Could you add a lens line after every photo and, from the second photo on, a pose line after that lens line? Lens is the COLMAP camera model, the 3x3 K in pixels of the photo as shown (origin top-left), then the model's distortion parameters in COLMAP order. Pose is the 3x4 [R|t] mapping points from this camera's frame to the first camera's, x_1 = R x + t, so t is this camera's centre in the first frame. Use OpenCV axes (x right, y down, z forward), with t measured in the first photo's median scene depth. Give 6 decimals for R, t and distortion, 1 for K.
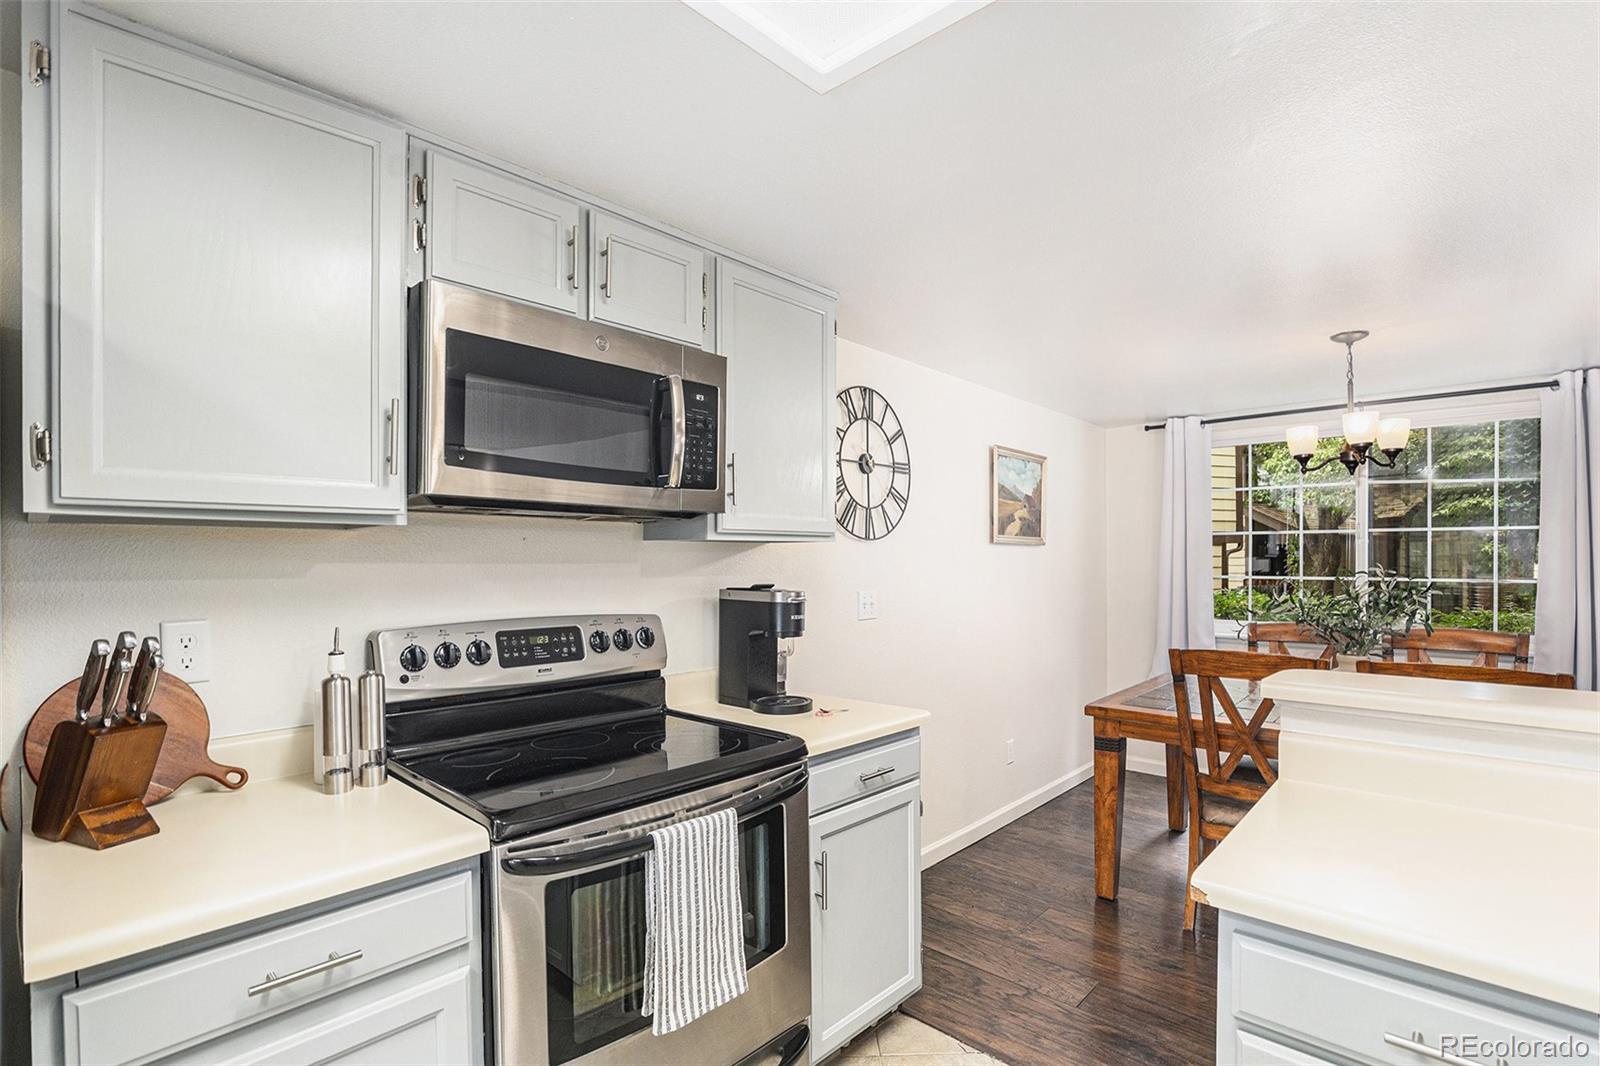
lens RADIAL K [[758.6, 0, 793.7], [0, 758.6, 564.2], [0, 0, 1]] dist [-0.021647, 0.000128]
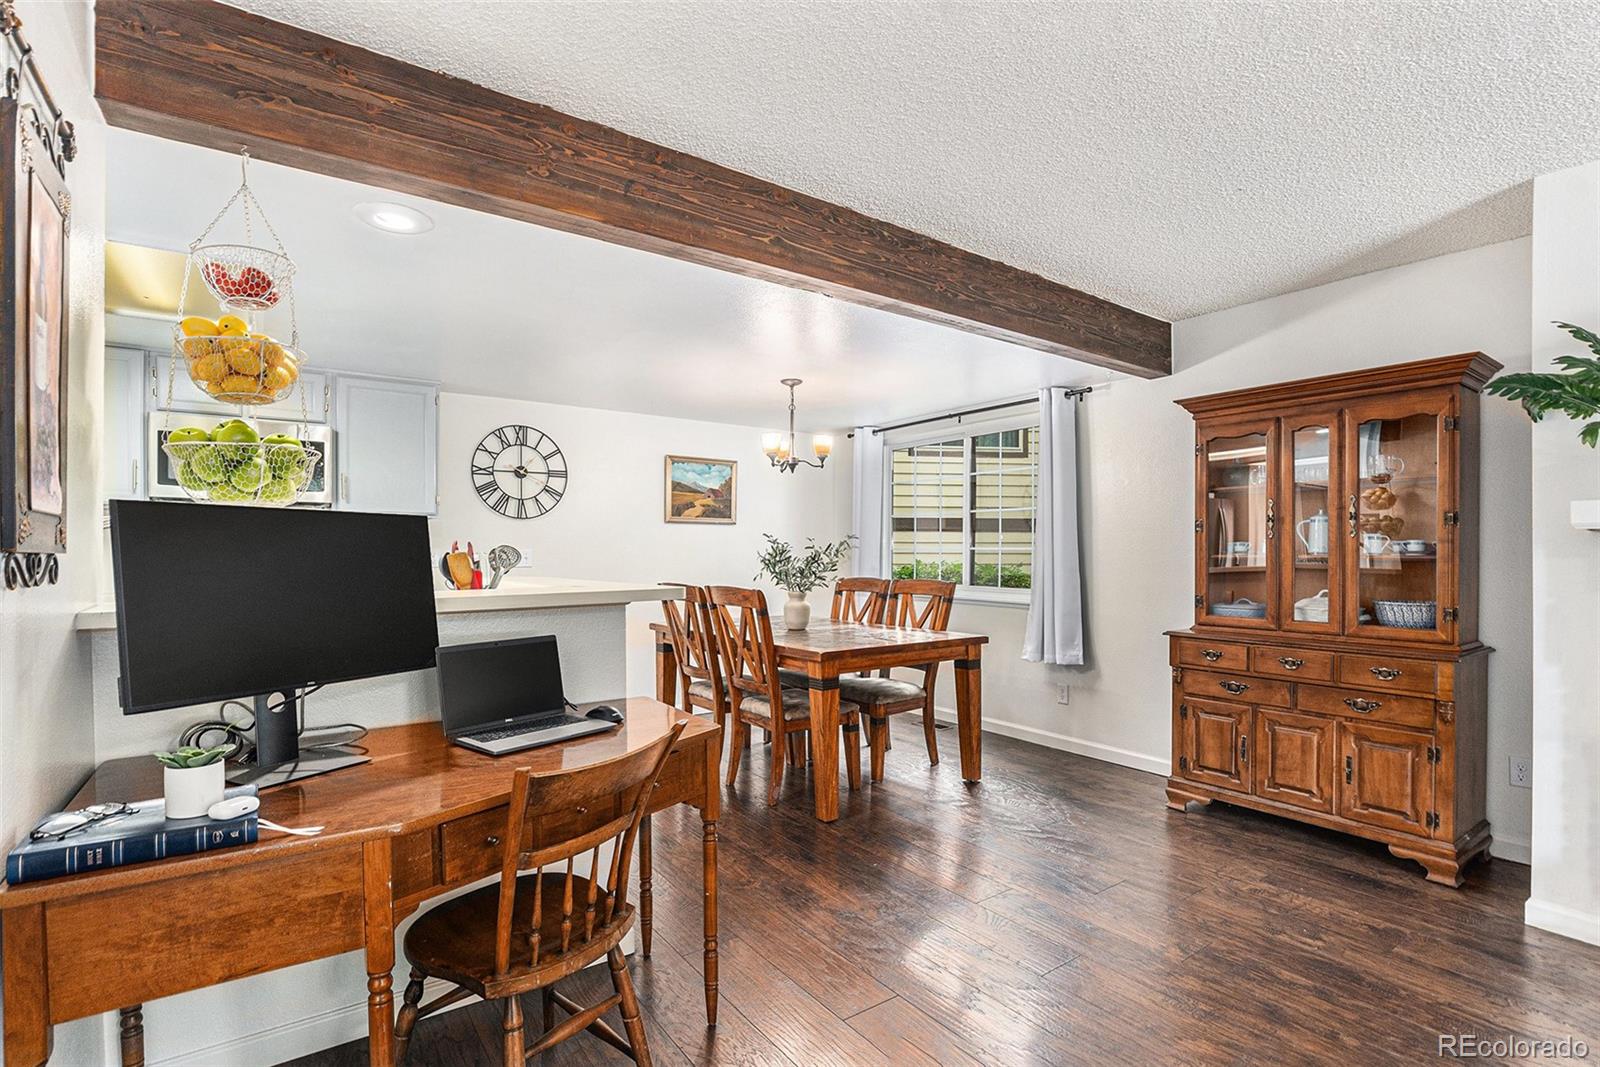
lens RADIAL K [[739.0, 0, 807.6], [0, 739.0, 555.2], [0, 0, 1]] dist [-0.027237, -0.000437]
pose [[0.980622, -0.000183, -0.195912, 1.012573], [-0.000612, 0.999992, -0.003994, 0.052646], [0.195911, 0.004036, 0.980613, -0.436597]]
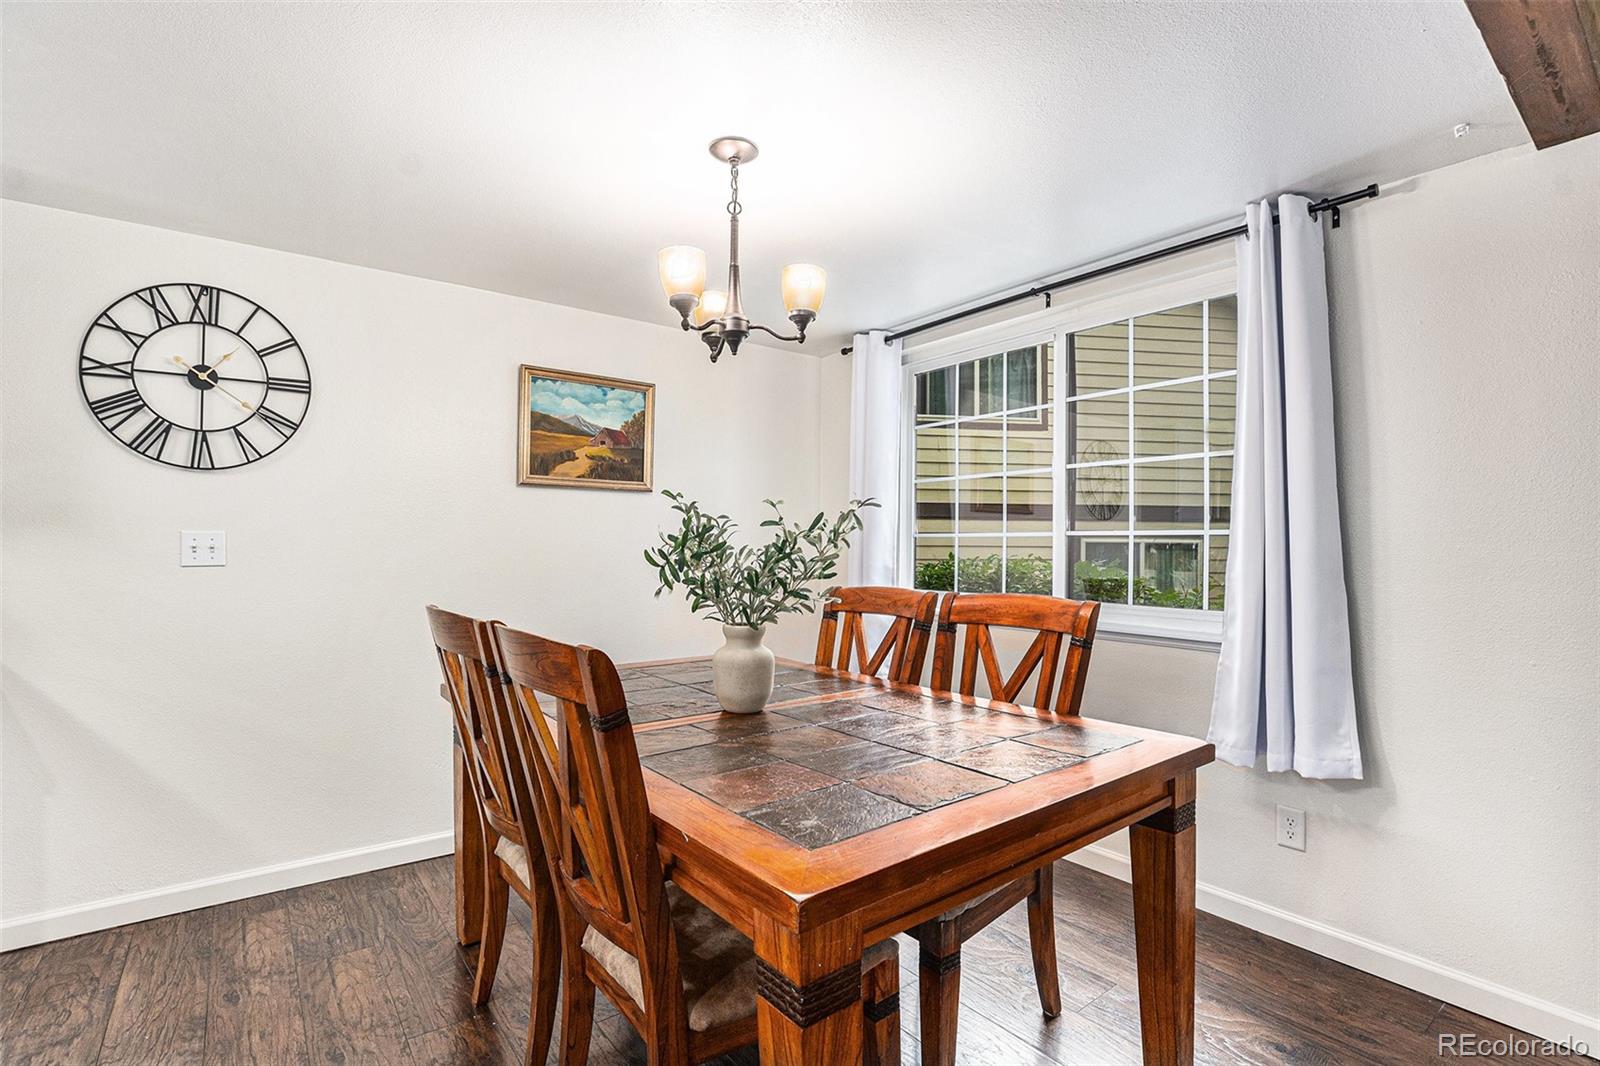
lens RADIAL K [[737.6, 0, 803.8], [0, 737.6, 540.2], [0, 0, 1]] dist [-0.028623, 0.000630]
pose [[0.985628, 0.000017, -0.168931, 0.871784], [-0.002893, 0.999855, -0.016779, 0.055745], [0.168906, 0.017027, 0.985485, 0.337260]]
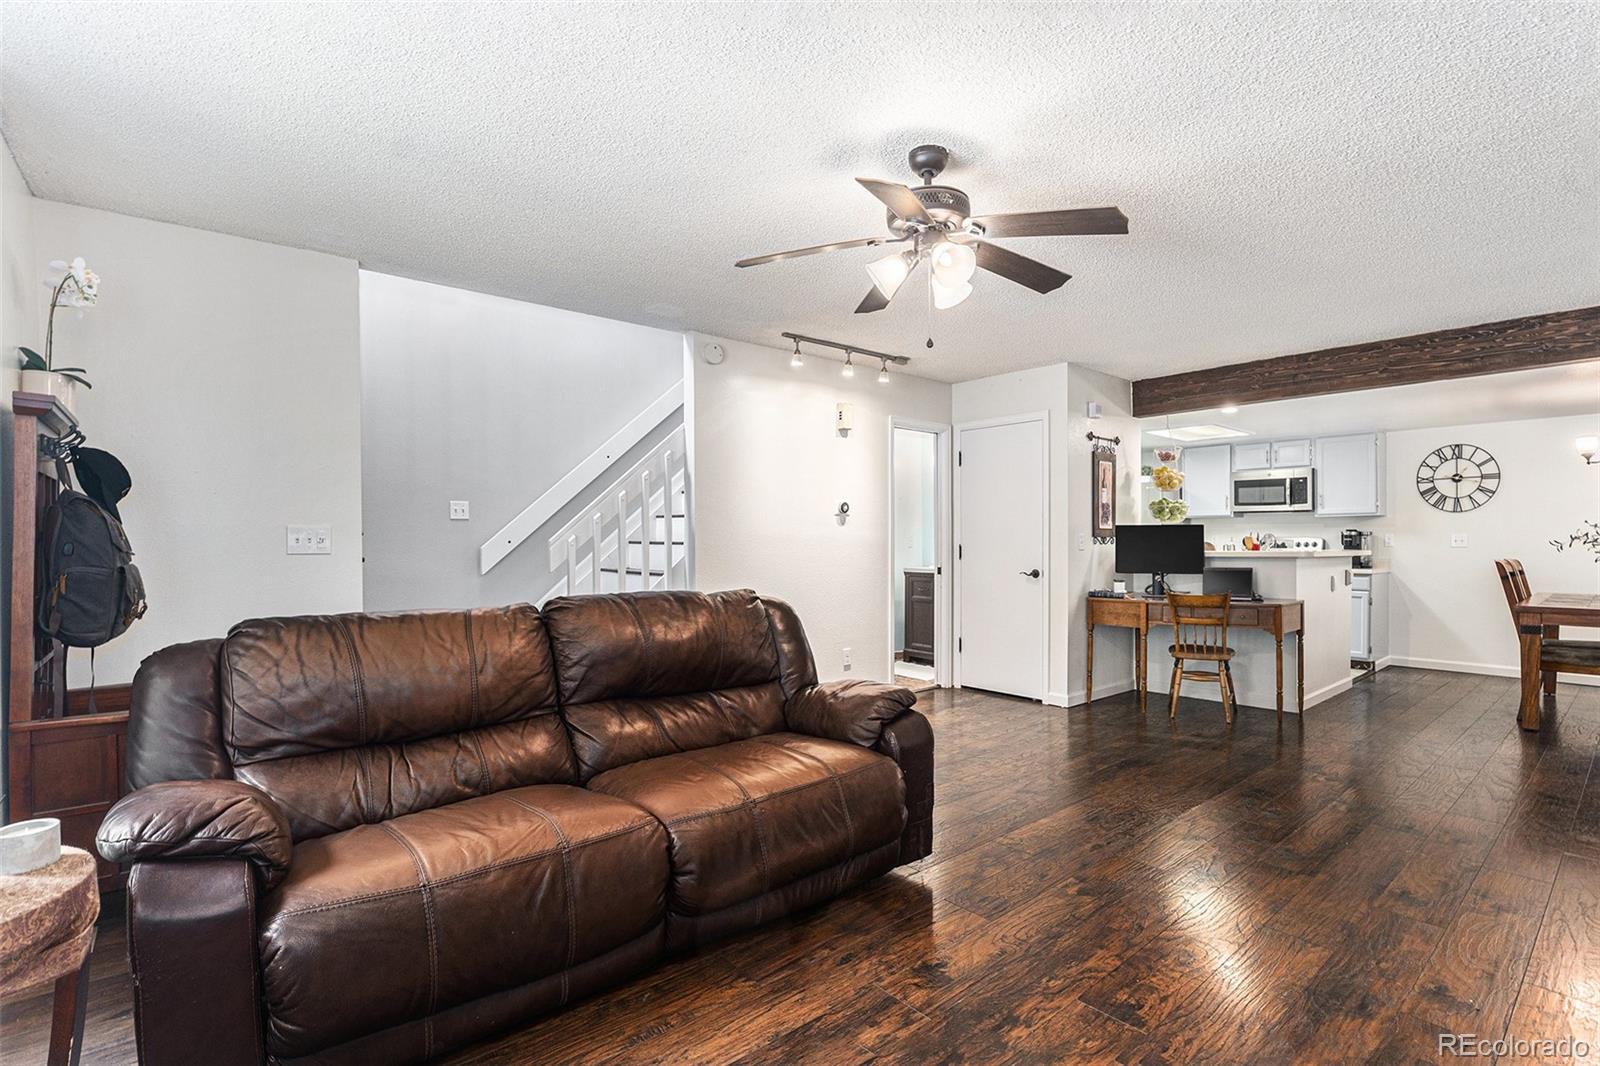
lens RADIAL K [[769.1, 0, 826.5], [0, 769.1, 537.4], [0, 0, 1]] dist [-0.030875, -0.000473]
pose [[-0.097189, -0.005241, -0.995252, 2.503175], [-0.004786, 0.999977, -0.004798, 0.063683], [0.995254, 0.004297, -0.097212, -0.651617]]
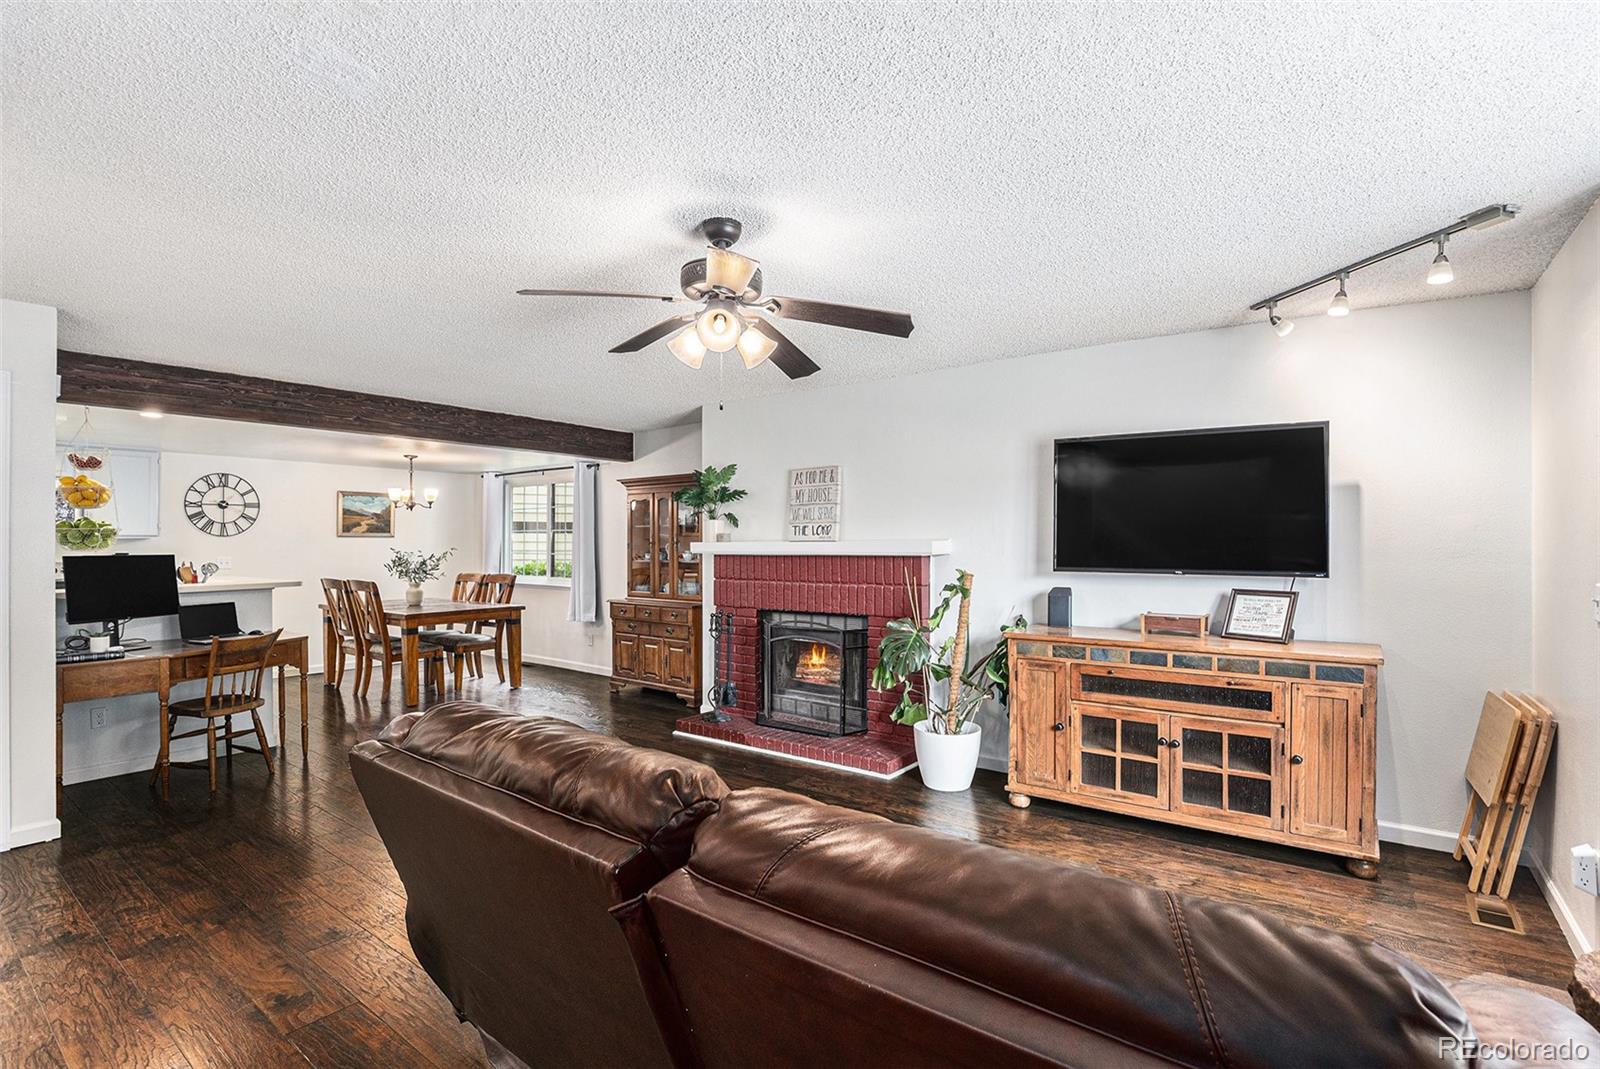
lens RADIAL K [[721.7, 0, 794.5], [0, 721.7, 539.7], [0, 0, 1]] dist [-0.033209, -0.000038]
pose [[0.994752, -0.001825, 0.102302, 1.679390], [0.003024, 0.999929, -0.011567, 0.011002], [-0.102274, 0.011816, 0.994686, -1.429625]]
